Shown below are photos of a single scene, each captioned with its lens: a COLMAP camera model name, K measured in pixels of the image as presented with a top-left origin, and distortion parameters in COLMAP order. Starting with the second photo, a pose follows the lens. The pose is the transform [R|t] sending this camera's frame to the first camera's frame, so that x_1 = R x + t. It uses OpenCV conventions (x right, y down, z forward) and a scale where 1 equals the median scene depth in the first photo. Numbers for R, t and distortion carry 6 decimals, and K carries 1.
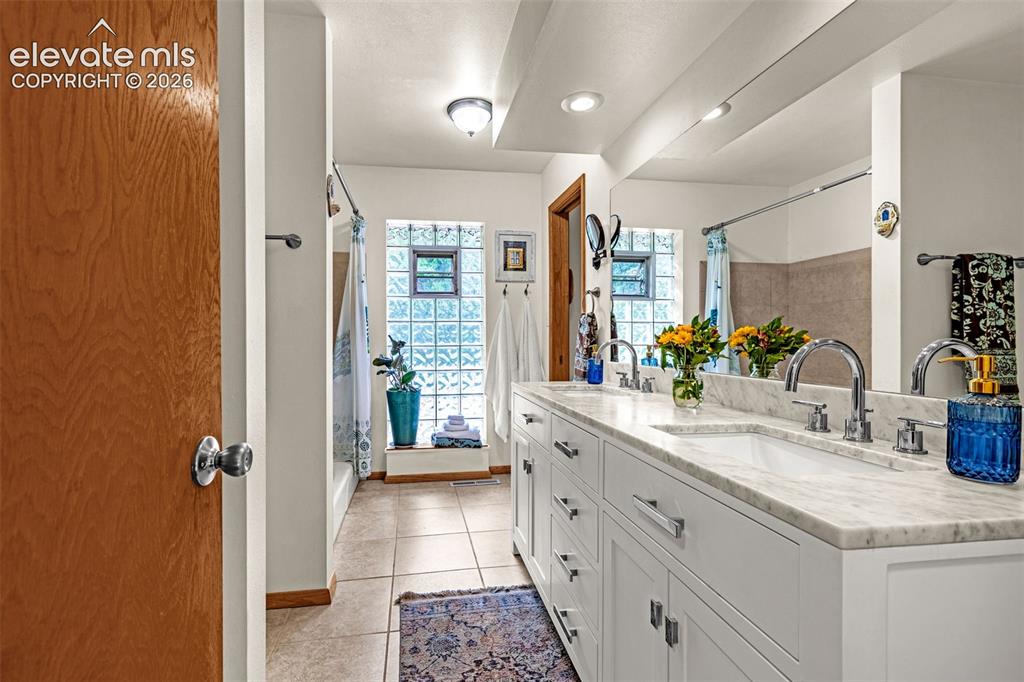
lens RADIAL K [[461.3, 0, 512.0], [0, 461.3, 341.0], [0, 0, 1]] dist [-0.000196, -0.000060]
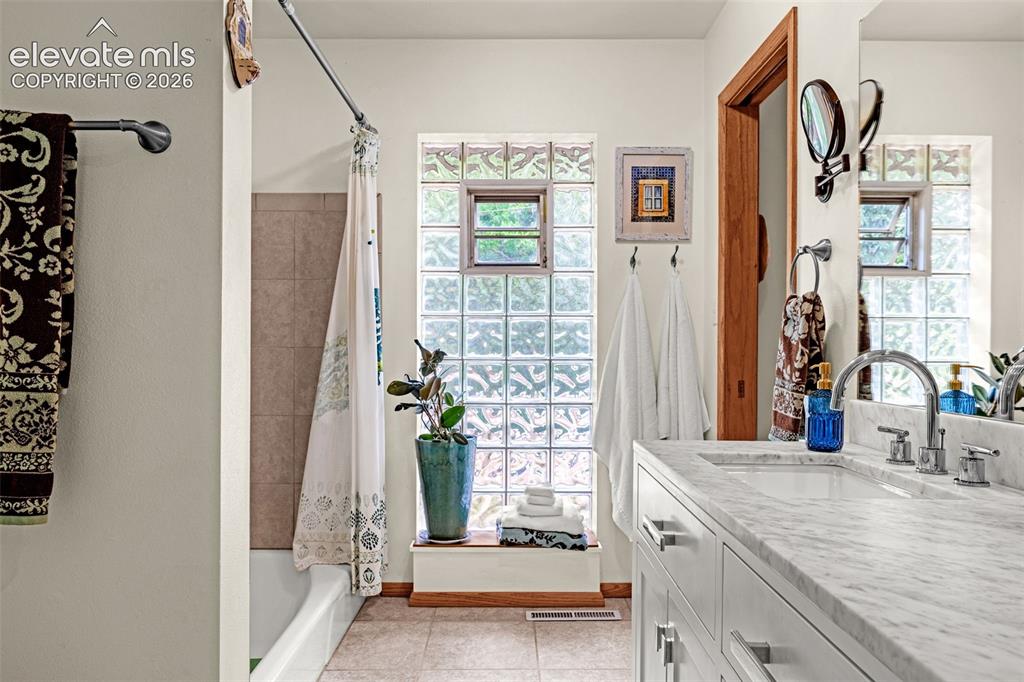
lens RADIAL K [[702.1, 0, 512.0], [0, 702.1, 350.5], [0, 0, 1]] dist [-0.003905, -0.000929]
pose [[0.979038, 0.007625, -0.203537, 0.014545], [-0.007588, 0.999971, 0.000961, -0.001285], [0.203538, 0.000603, 0.979067, 0.181937]]
